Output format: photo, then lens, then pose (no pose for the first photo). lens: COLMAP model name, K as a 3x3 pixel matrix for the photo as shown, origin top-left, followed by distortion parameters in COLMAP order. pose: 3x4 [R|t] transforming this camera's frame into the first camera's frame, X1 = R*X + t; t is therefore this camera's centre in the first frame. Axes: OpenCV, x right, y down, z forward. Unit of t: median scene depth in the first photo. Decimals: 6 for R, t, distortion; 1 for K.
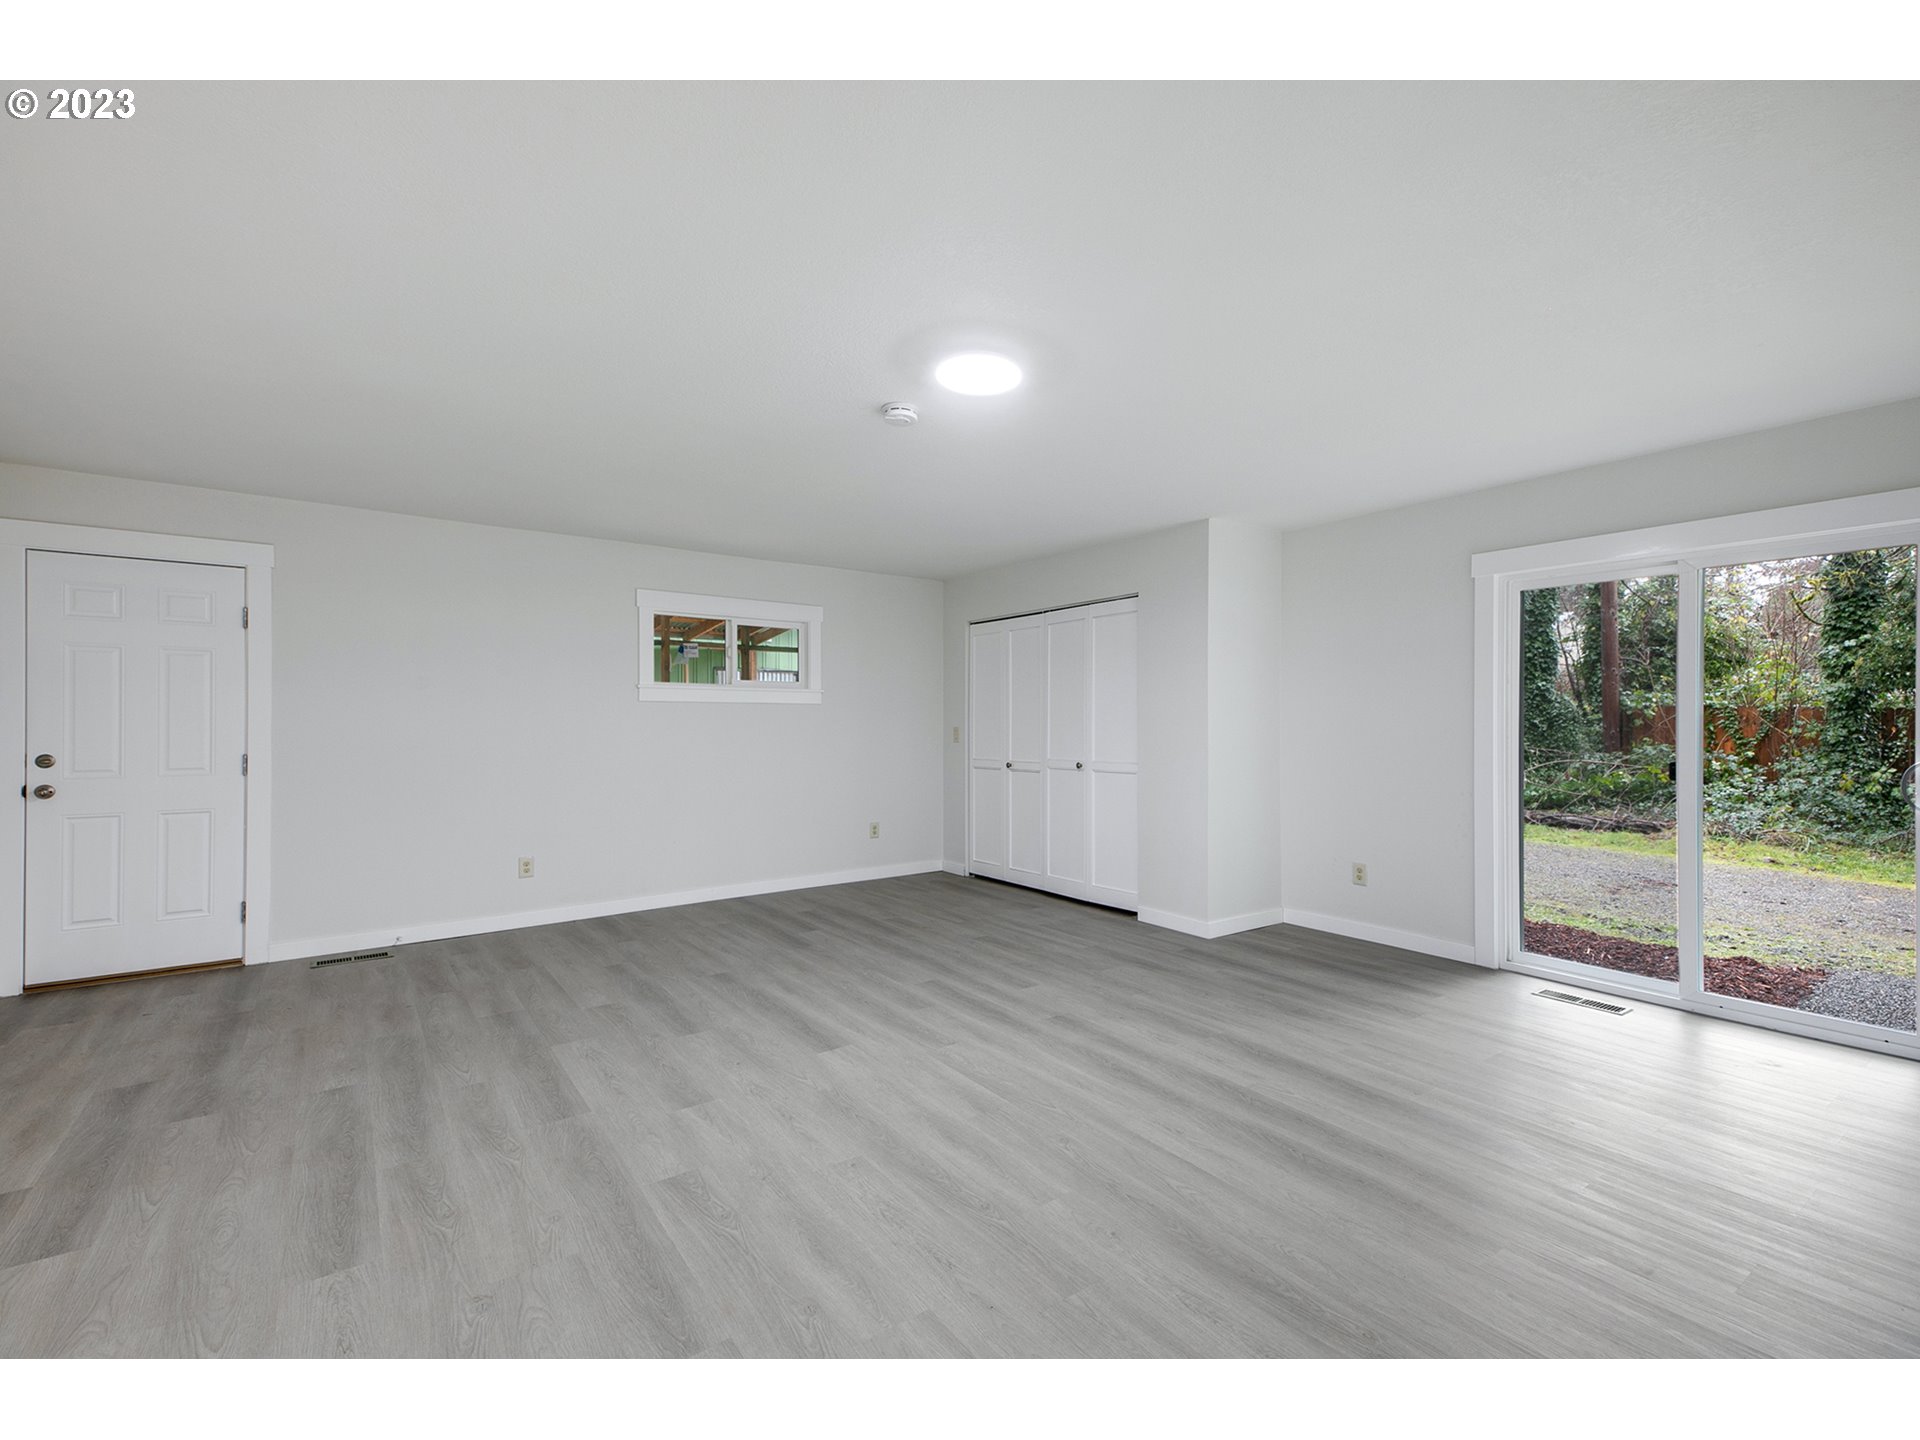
lens RADIAL K [[856.1, 0, 960.0], [0, 856.1, 723.5], [0, 0, 1]] dist [0.000789, -0.000365]
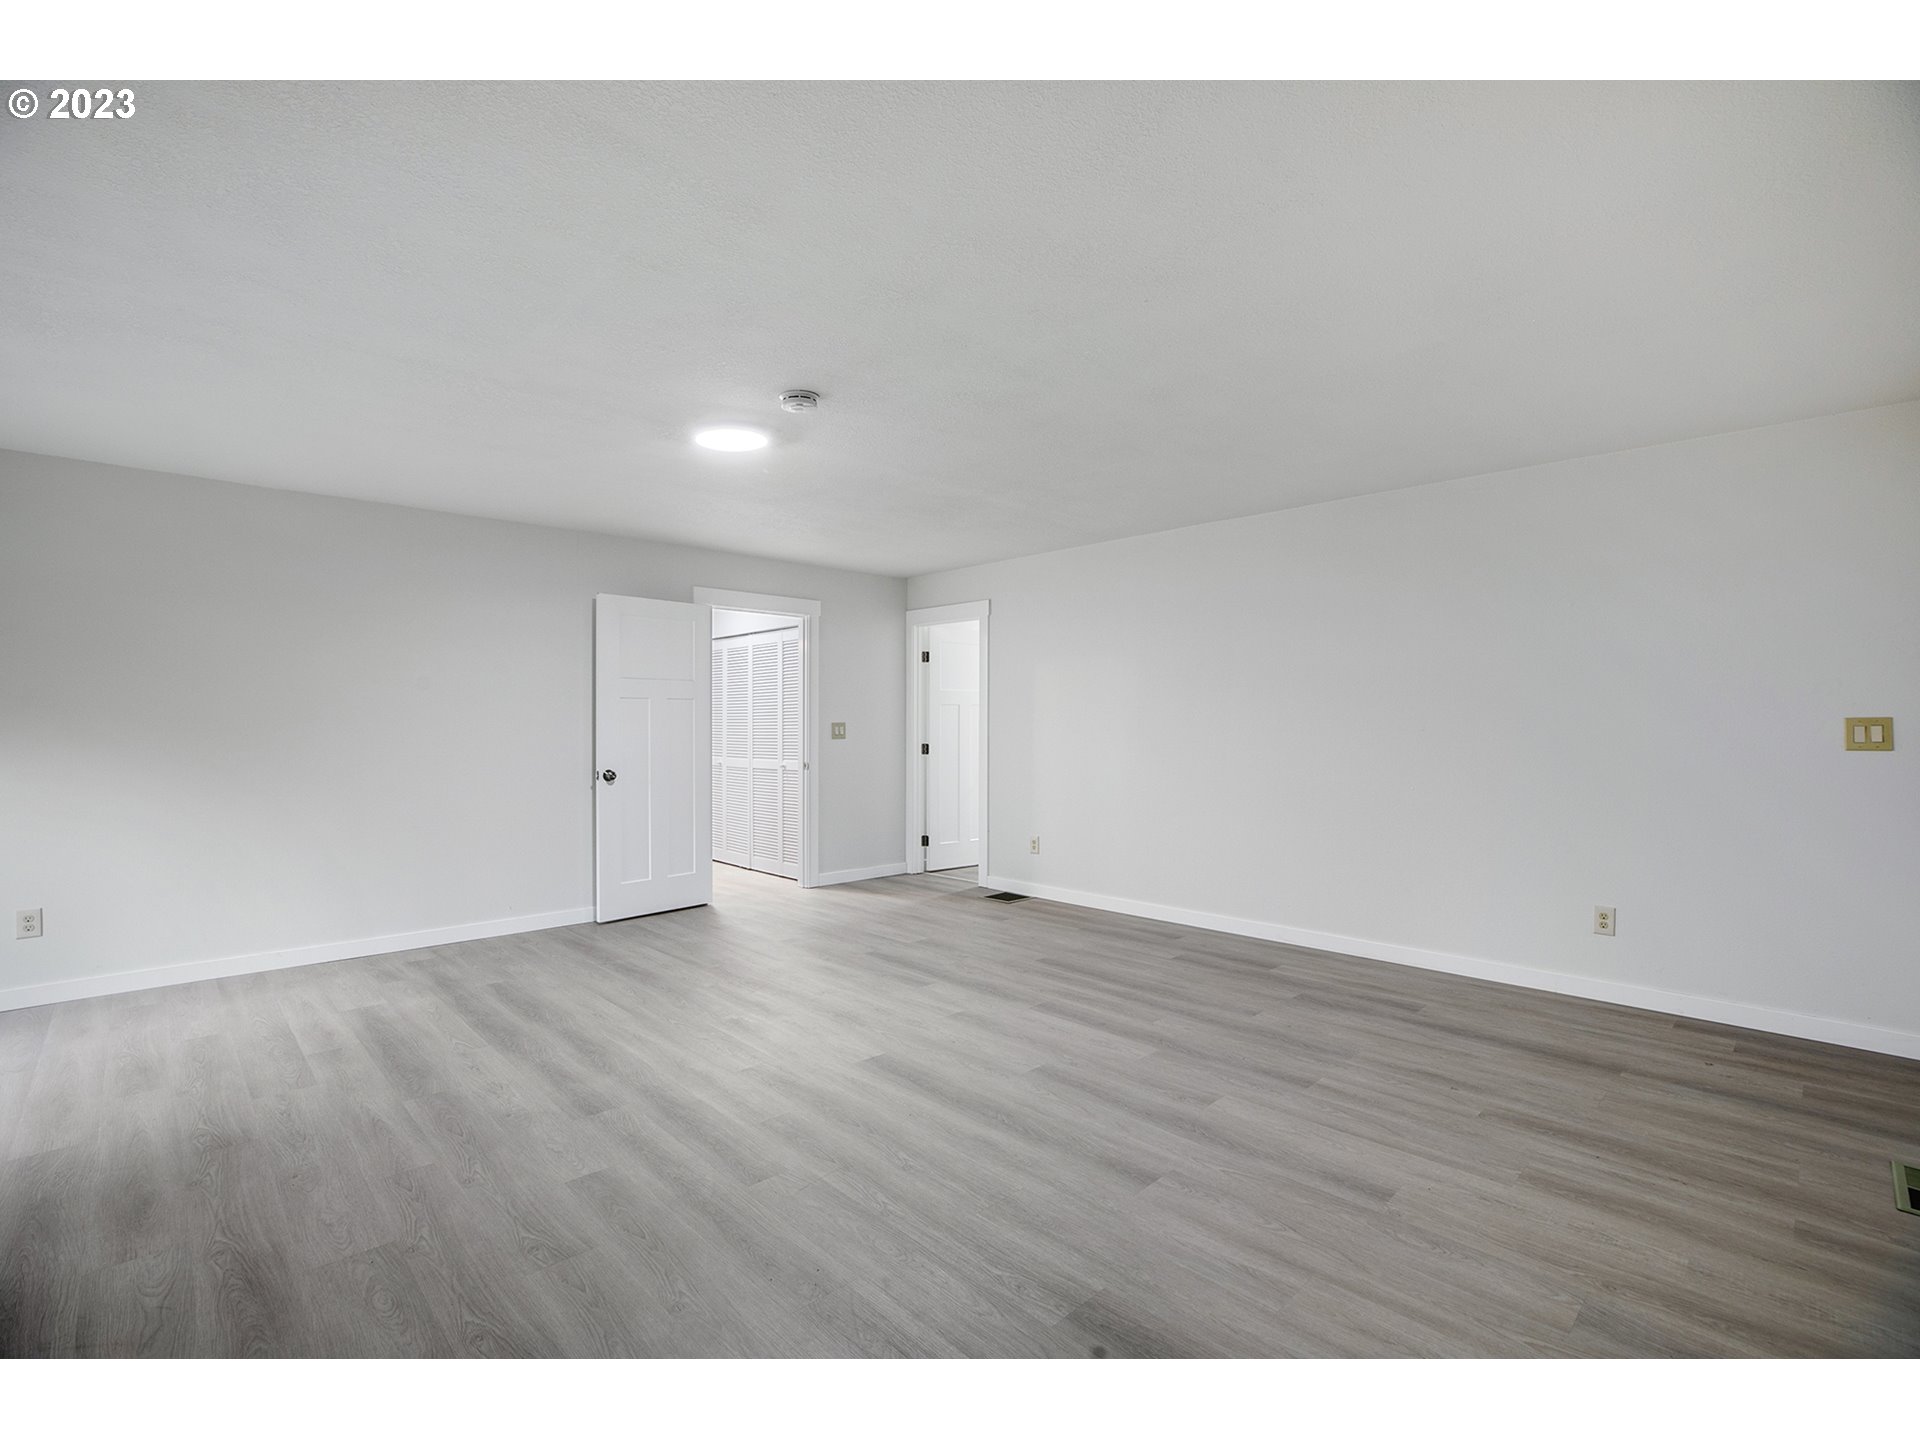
lens RADIAL K [[856.1, 0, 960.0], [0, 856.1, 723.5], [0, 0, 1]] dist [0.000789, -0.000365]
pose [[-0.988766, 0.005446, -0.149374, -0.100412], [0.004820, 0.999978, 0.004550, -0.005502], [0.149396, 0.003779, -0.988770, 1.891856]]
